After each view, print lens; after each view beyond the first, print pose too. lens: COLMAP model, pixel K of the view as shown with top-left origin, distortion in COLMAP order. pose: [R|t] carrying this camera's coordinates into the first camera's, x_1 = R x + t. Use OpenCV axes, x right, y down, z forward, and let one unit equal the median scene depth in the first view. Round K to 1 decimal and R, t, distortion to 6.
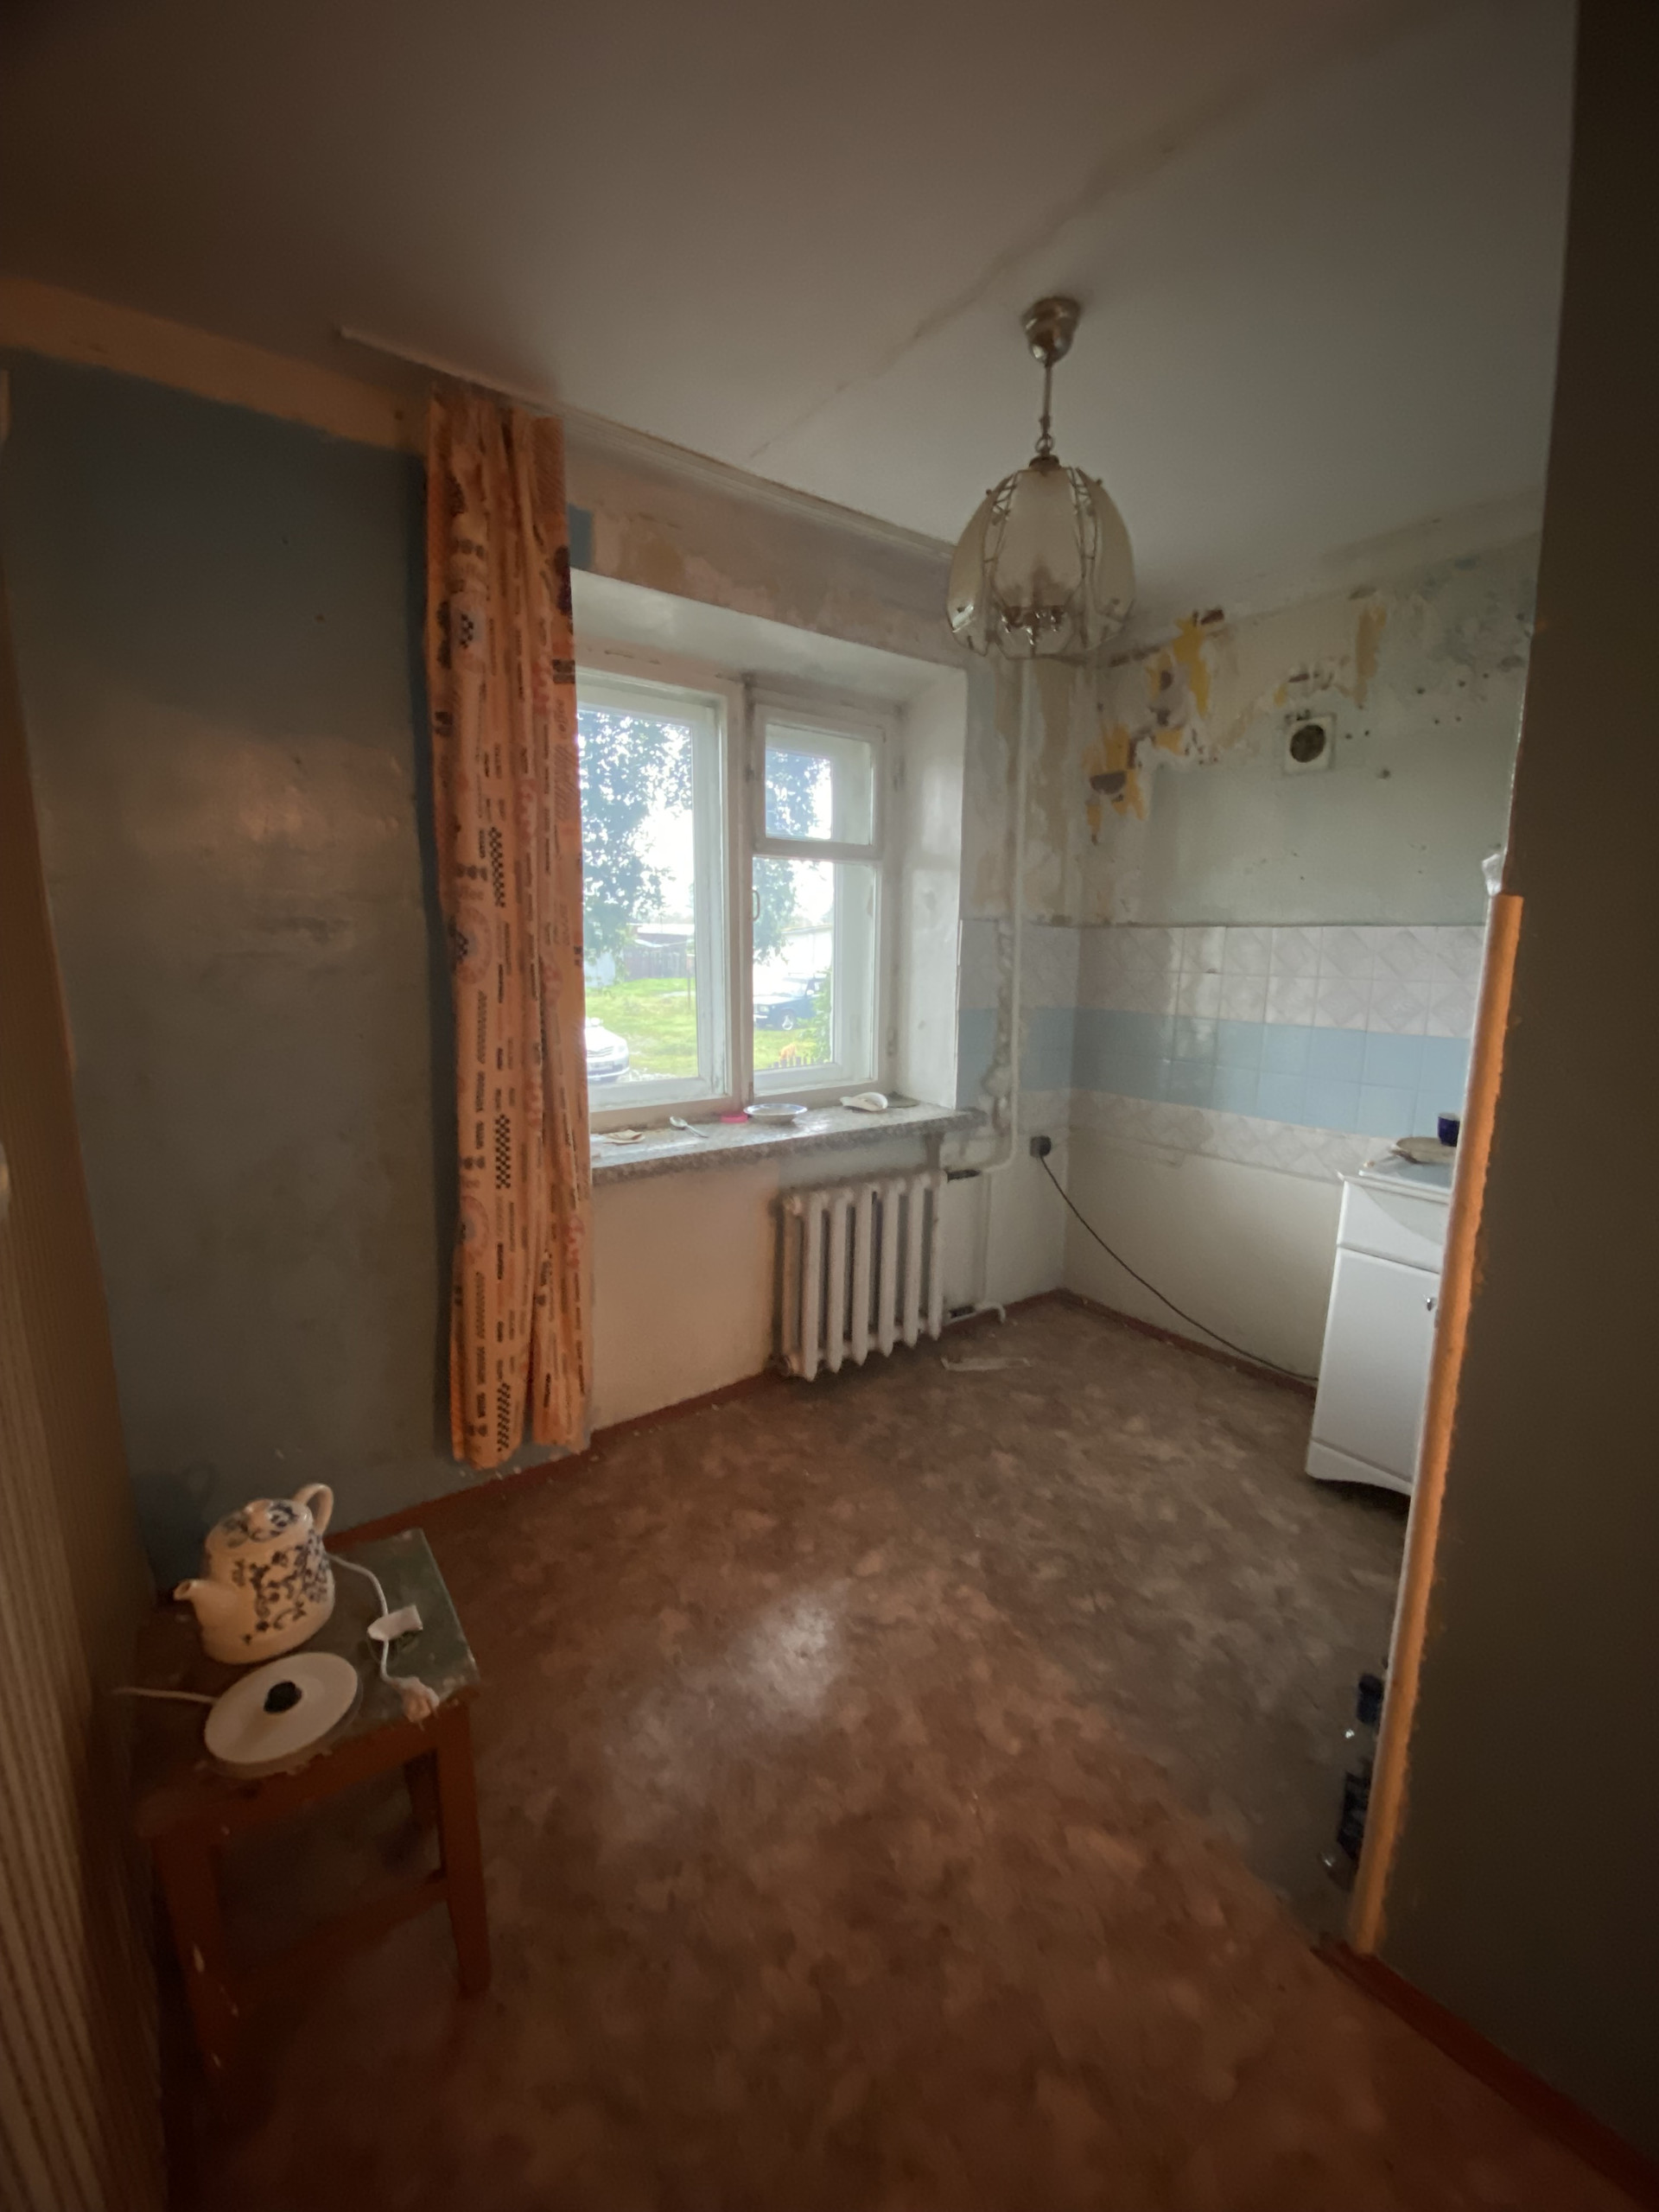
lens RADIAL K [[881.5, 0, 839.8], [0, 881.5, 1105.2], [0, 0, 1]] dist [0.020072, -0.028841]
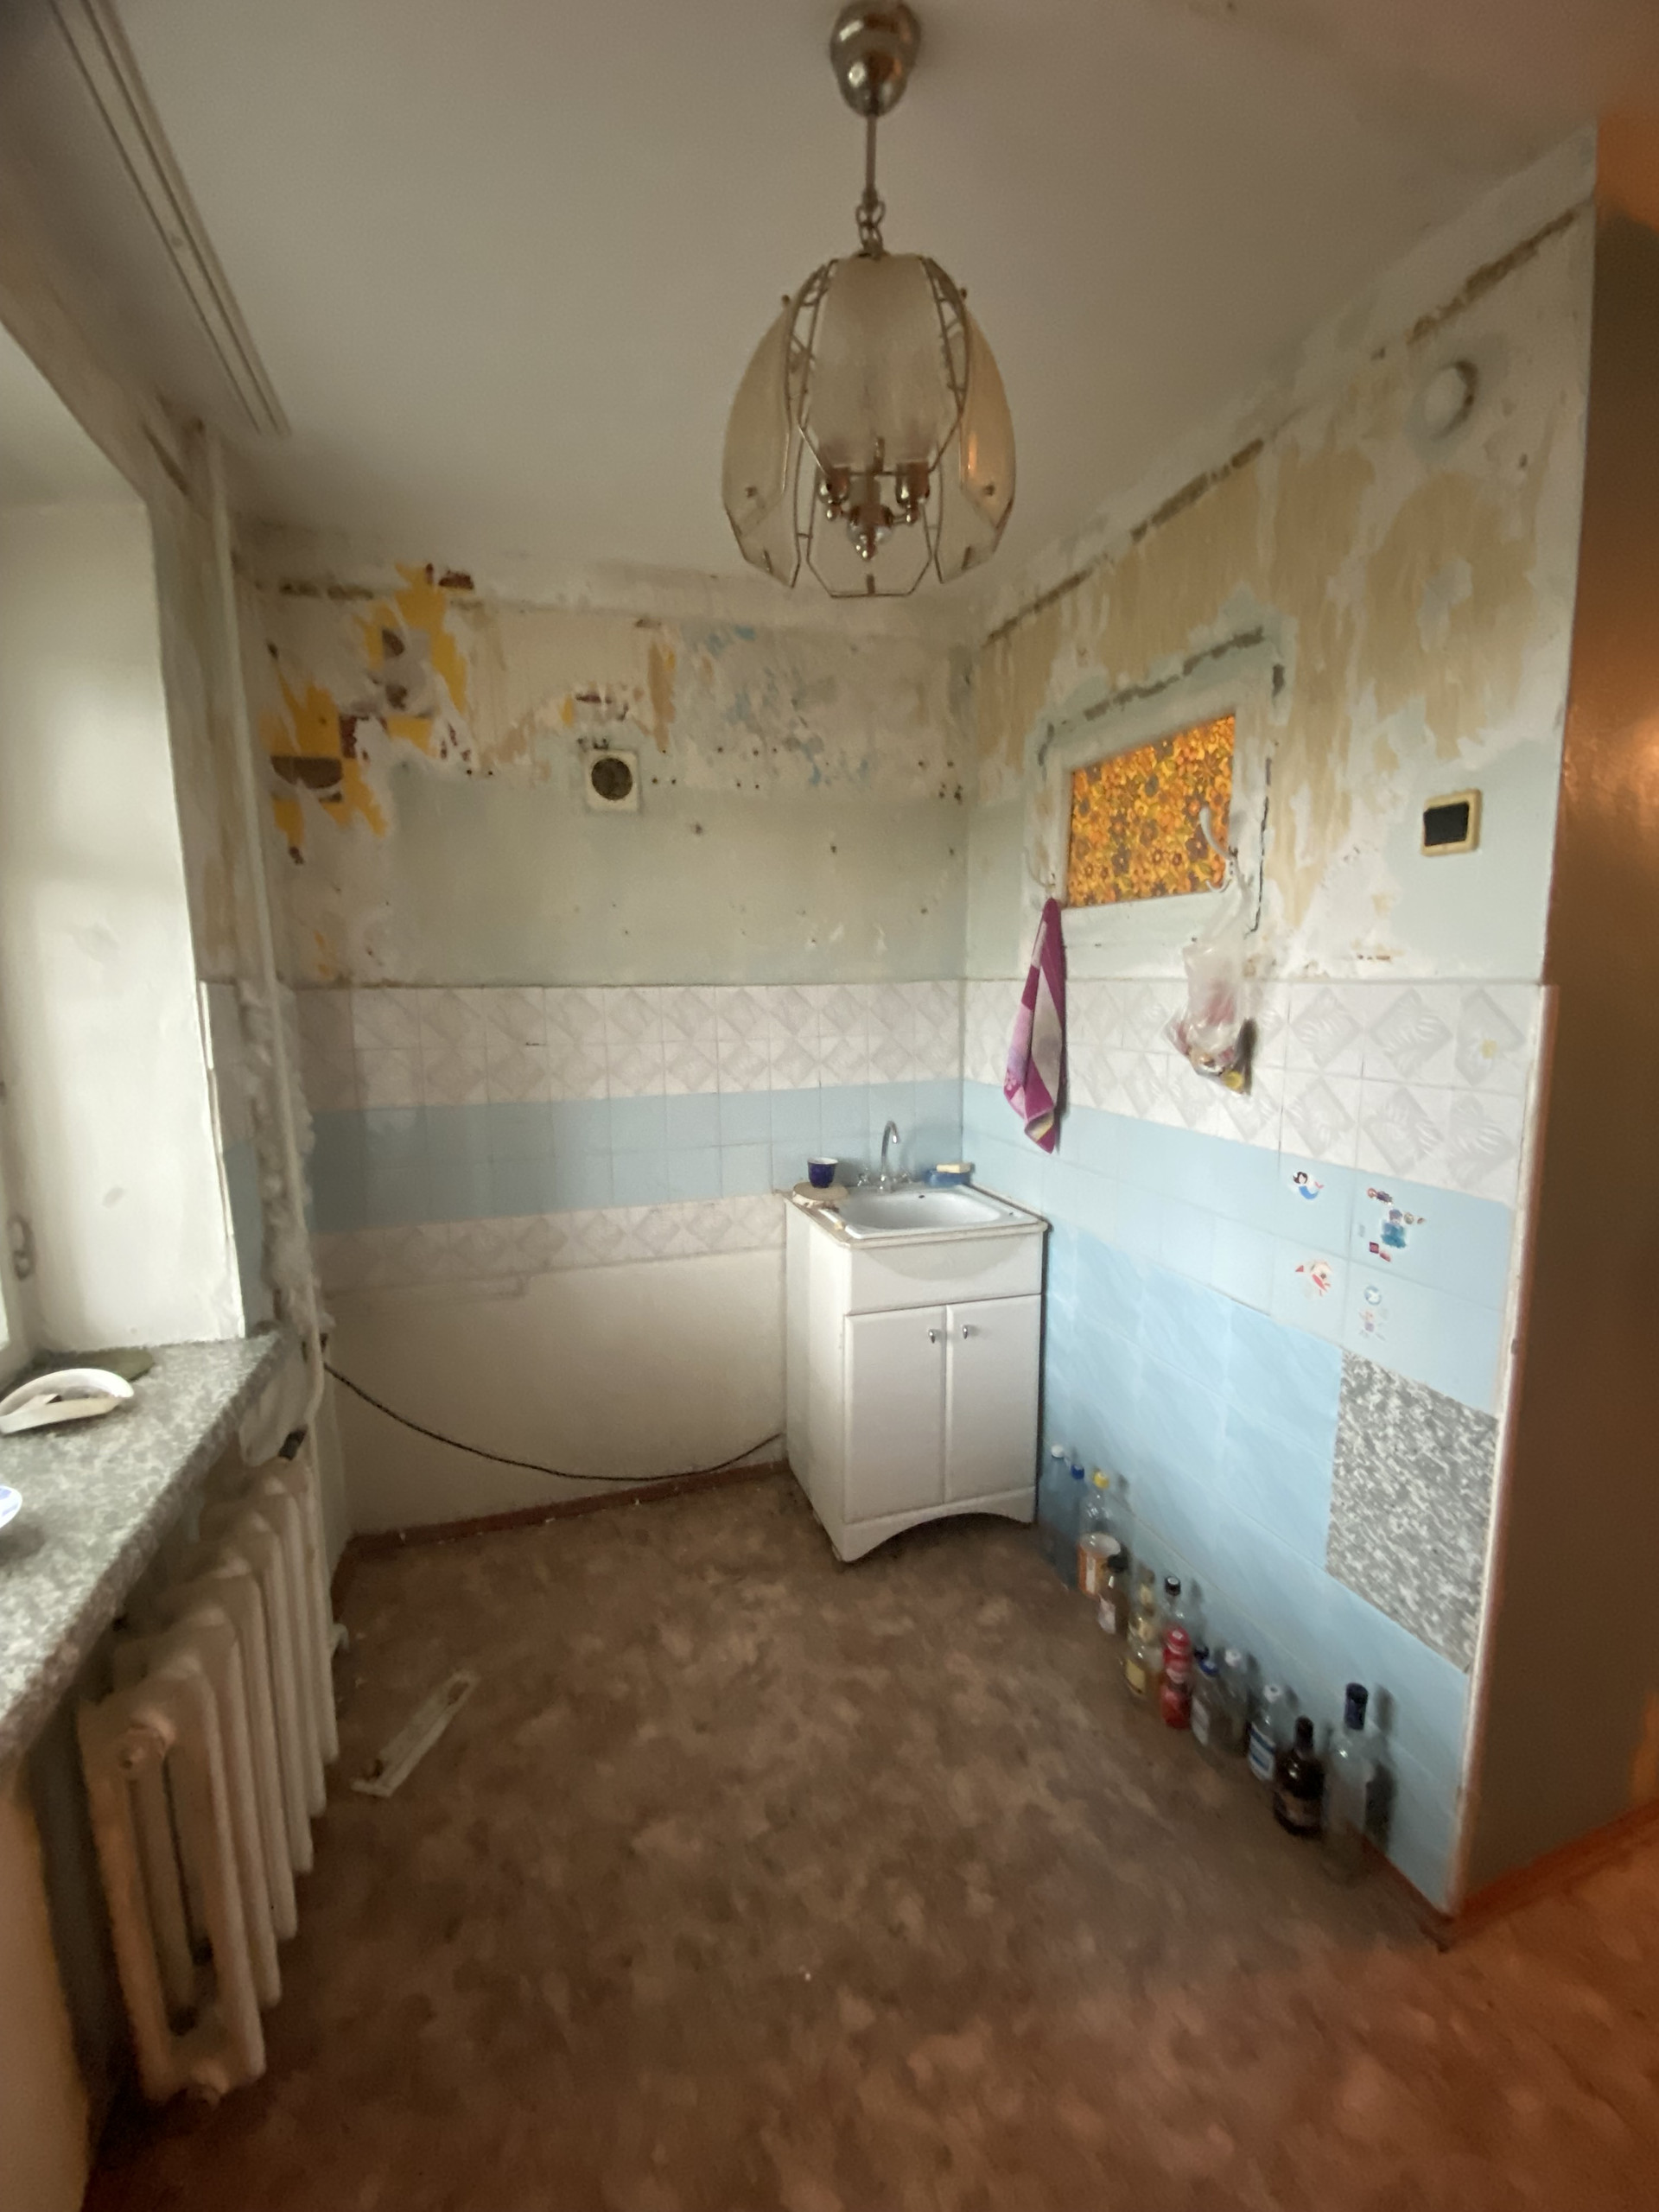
lens RADIAL K [[901.2, 0, 838.1], [0, 901.2, 1098.3], [0, 0, 1]] dist [0.015748, -0.015489]
pose [[0.339919, -0.144078, 0.929353, -0.272362], [0.181064, 0.979733, 0.085662, -0.138498], [-0.922860, 0.139154, 0.359118, 0.527670]]
